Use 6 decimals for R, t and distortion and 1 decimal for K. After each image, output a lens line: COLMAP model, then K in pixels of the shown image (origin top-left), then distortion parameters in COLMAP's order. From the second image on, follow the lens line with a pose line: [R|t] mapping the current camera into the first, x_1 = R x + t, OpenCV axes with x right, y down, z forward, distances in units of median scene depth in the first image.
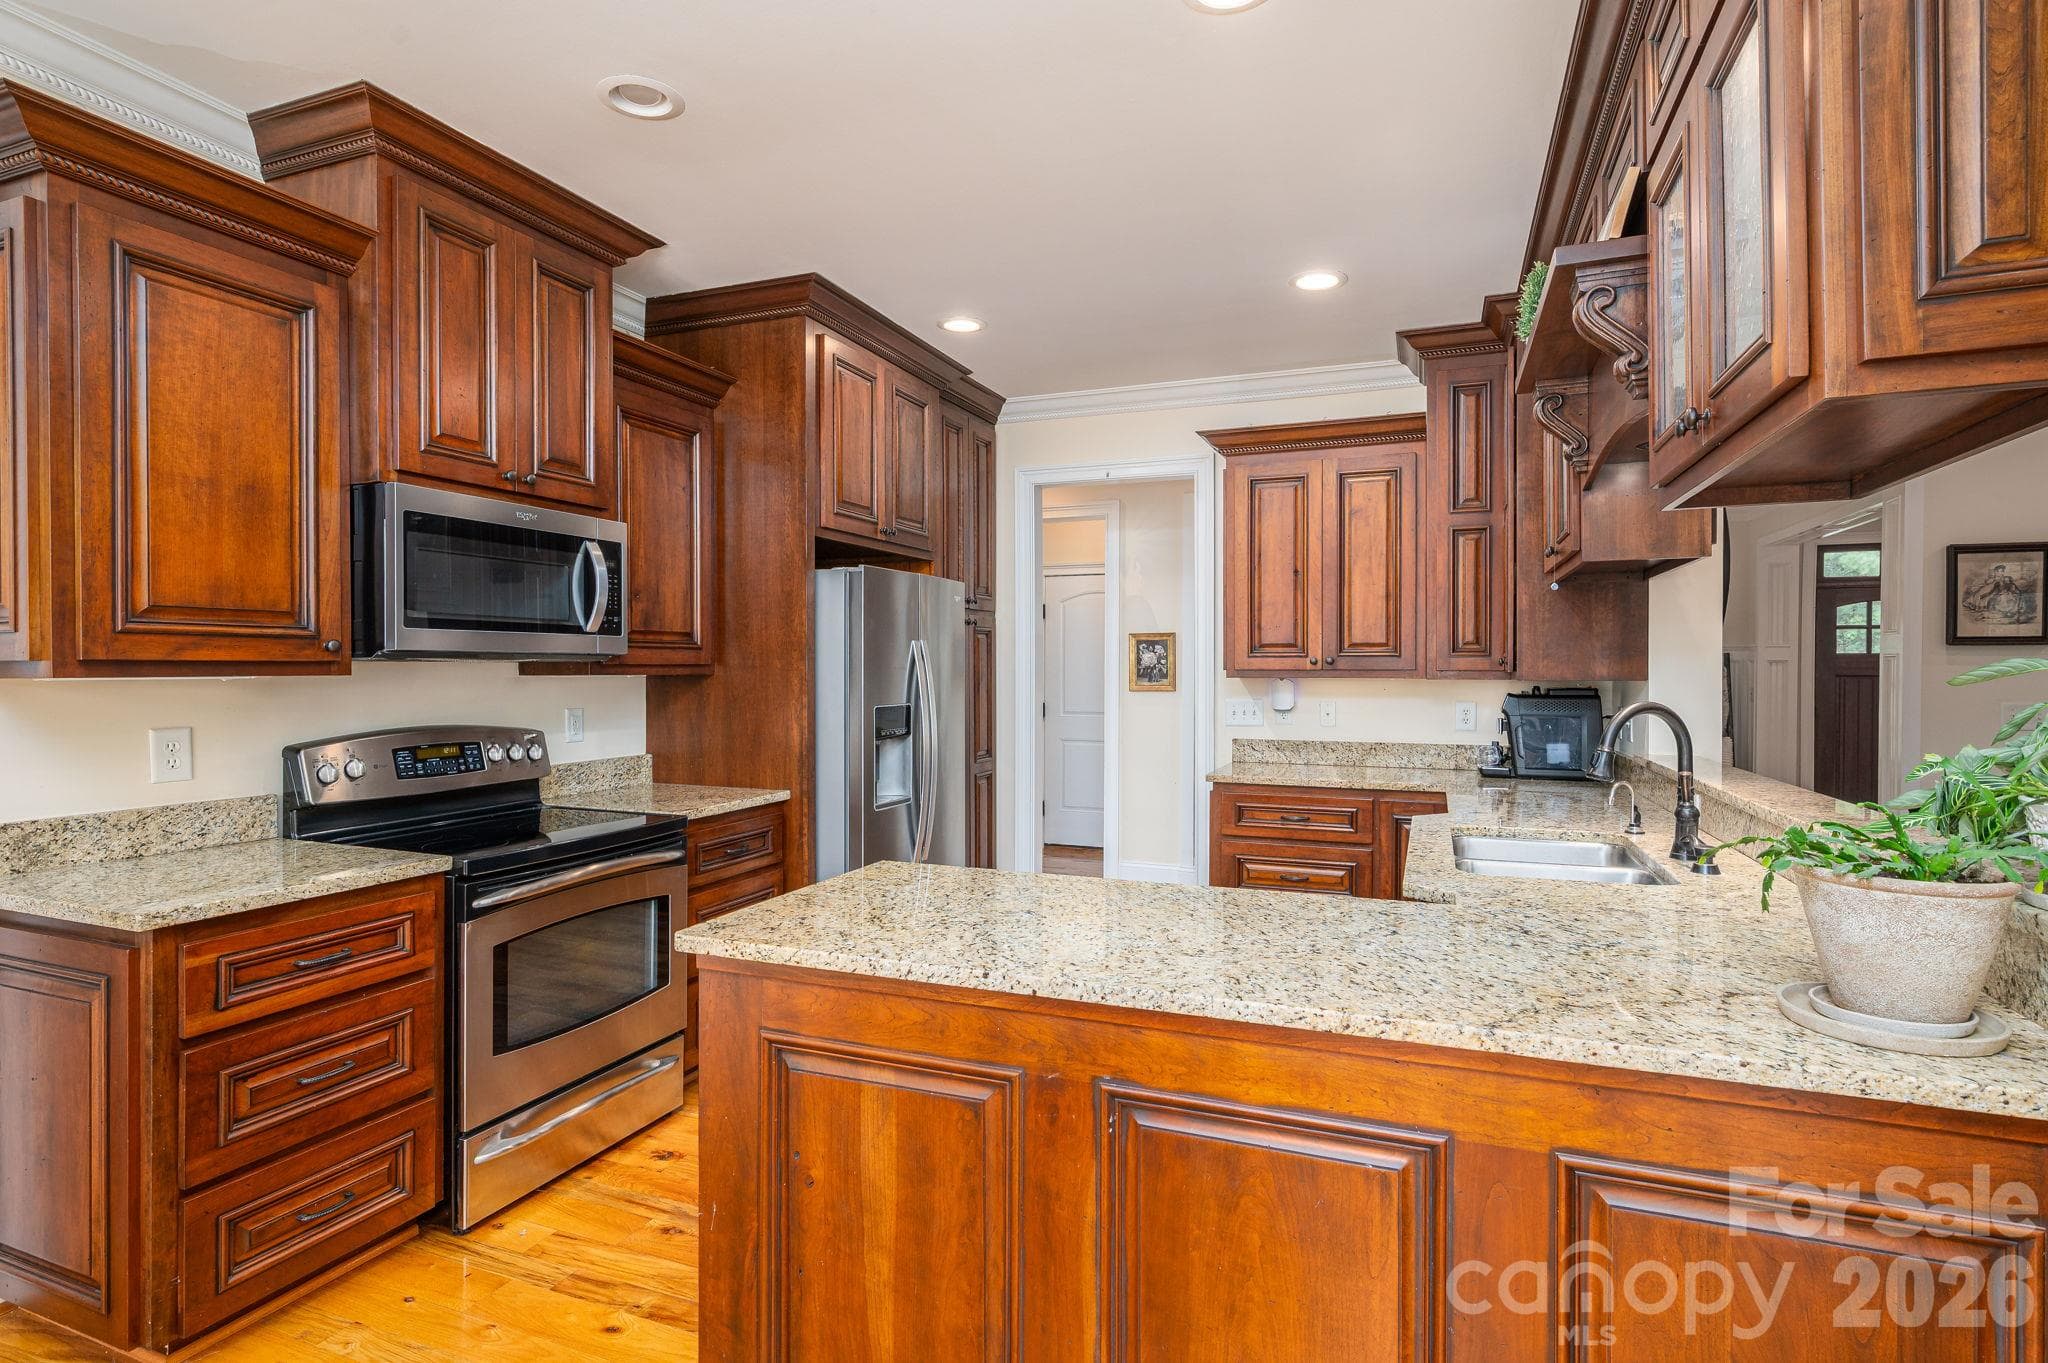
lens RADIAL K [[994.0, 0, 1033.6], [0, 994.0, 672.5], [0, 0, 1]] dist [-0.004711, 0.000955]
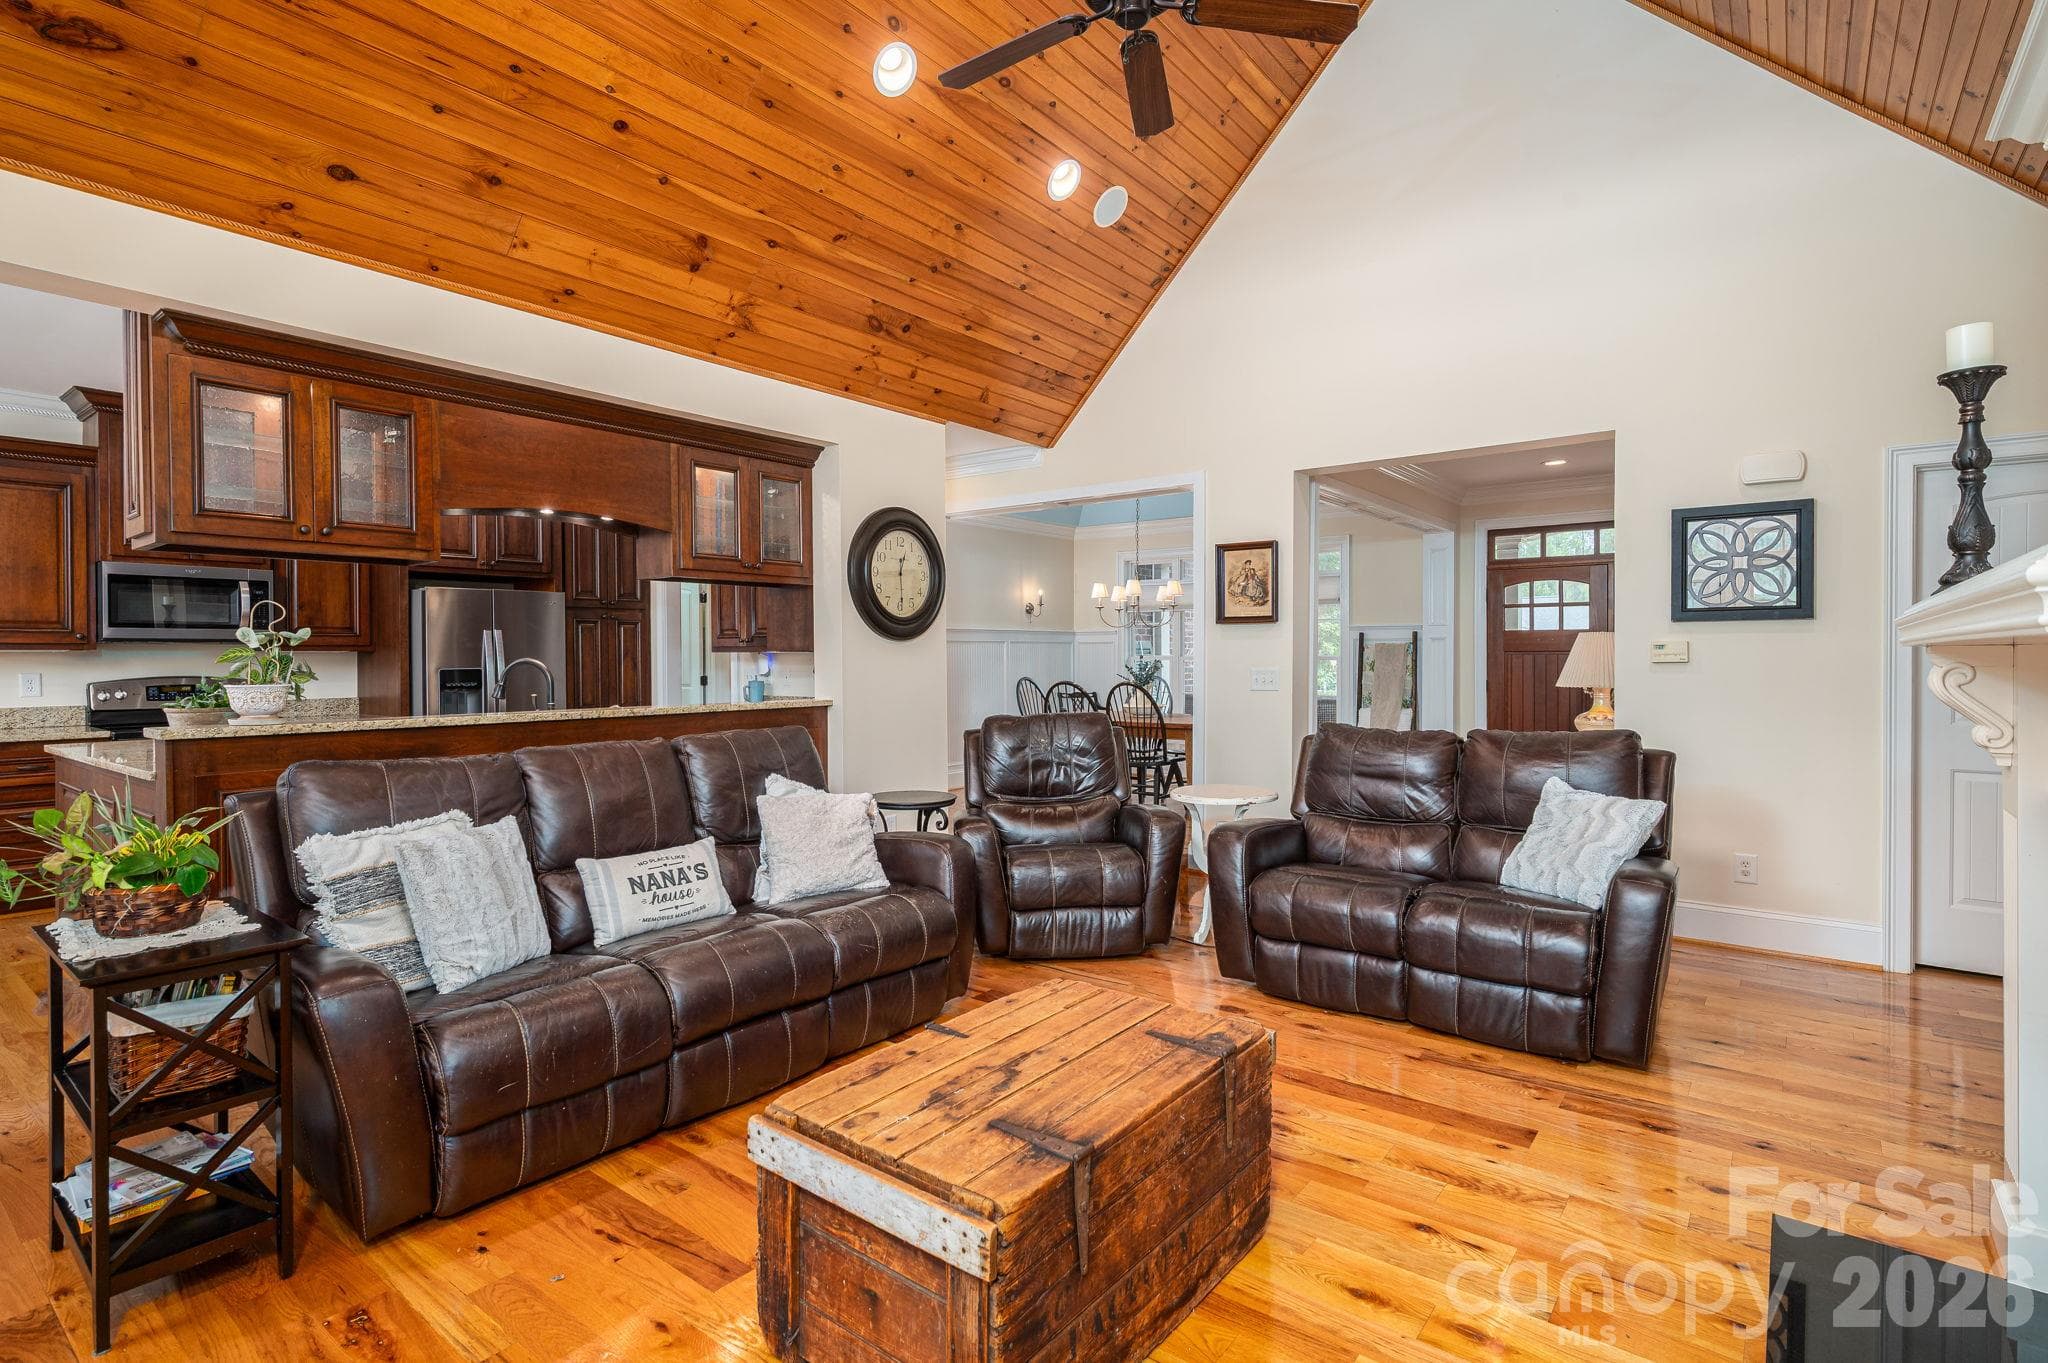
lens RADIAL K [[994.0, 0, 1033.3], [0, 994.0, 679.7], [0, 0, 1]] dist [-0.004711, 0.000955]
pose [[0.964278, 0.000801, -0.264892, 1.900710], [0.004645, 0.999791, 0.019932, 0.035043], [0.264853, -0.020450, 0.964072, -0.563360]]
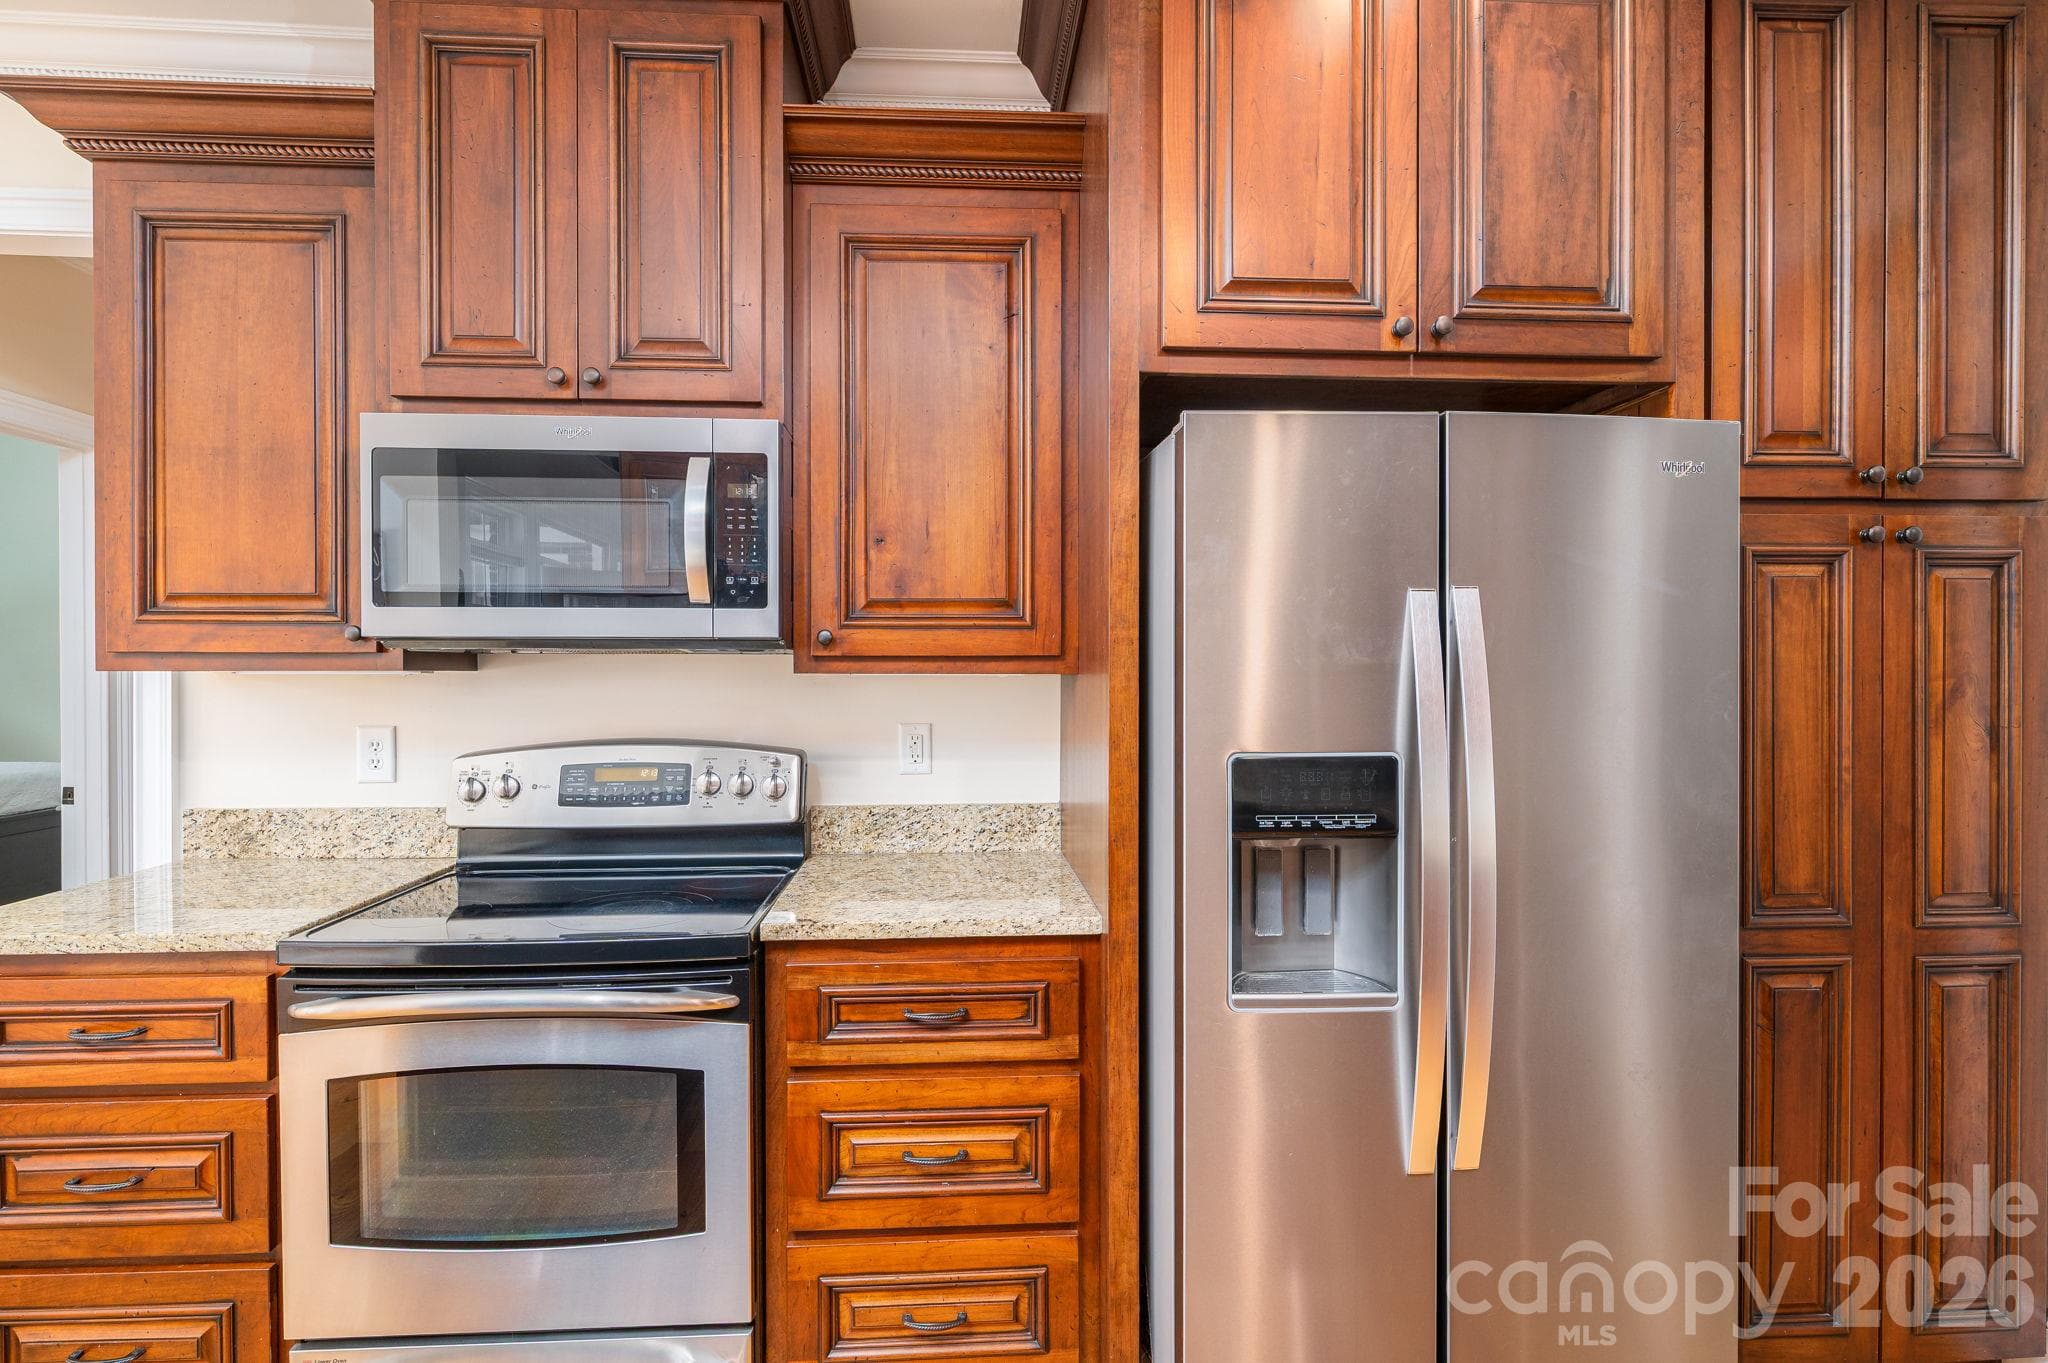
lens RADIAL K [[994.0, 0, 1034.0], [0, 994.0, 682.9], [0, 0, 1]] dist [-0.004711, 0.000955]
pose [[0.438809, 0.009129, -0.898534, 0.249669], [-0.005059, 0.999958, 0.007689, 0.004055], [0.898566, 0.001172, 0.438836, 1.119261]]
